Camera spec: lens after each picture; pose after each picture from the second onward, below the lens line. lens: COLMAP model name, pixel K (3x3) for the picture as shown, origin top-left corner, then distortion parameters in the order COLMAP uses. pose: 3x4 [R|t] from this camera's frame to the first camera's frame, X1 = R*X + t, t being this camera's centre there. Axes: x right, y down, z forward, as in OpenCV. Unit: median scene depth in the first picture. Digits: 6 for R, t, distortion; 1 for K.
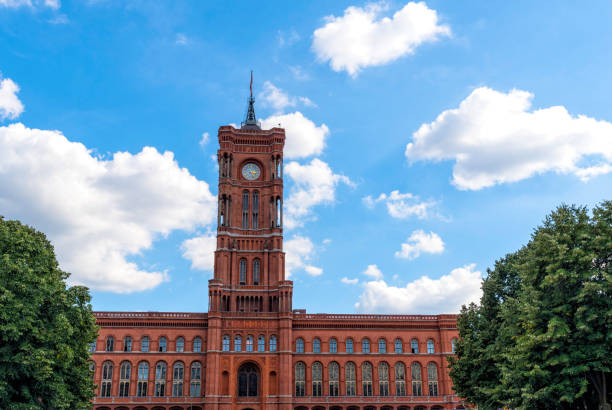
lens RADIAL K [[667.1, 0, 306.0], [0, 667.1, 205.0], [0, 0, 1]] dist [-0.020841, -0.004925]
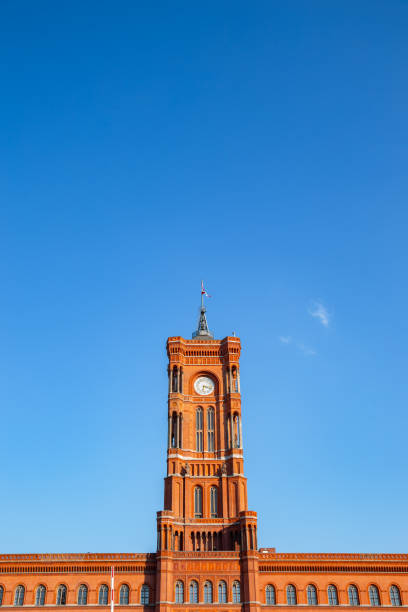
lens RADIAL K [[649.3, 0, 204.0], [0, 649.3, 306.0], [0, 0, 1]] dist [0.004542, 0.016093]
pose [[0.995622, -0.046818, -0.080895, -0.007934], [0.028761, 0.976967, -0.211444, 0.031808], [0.088931, 0.208192, 0.974037, 0.141959]]
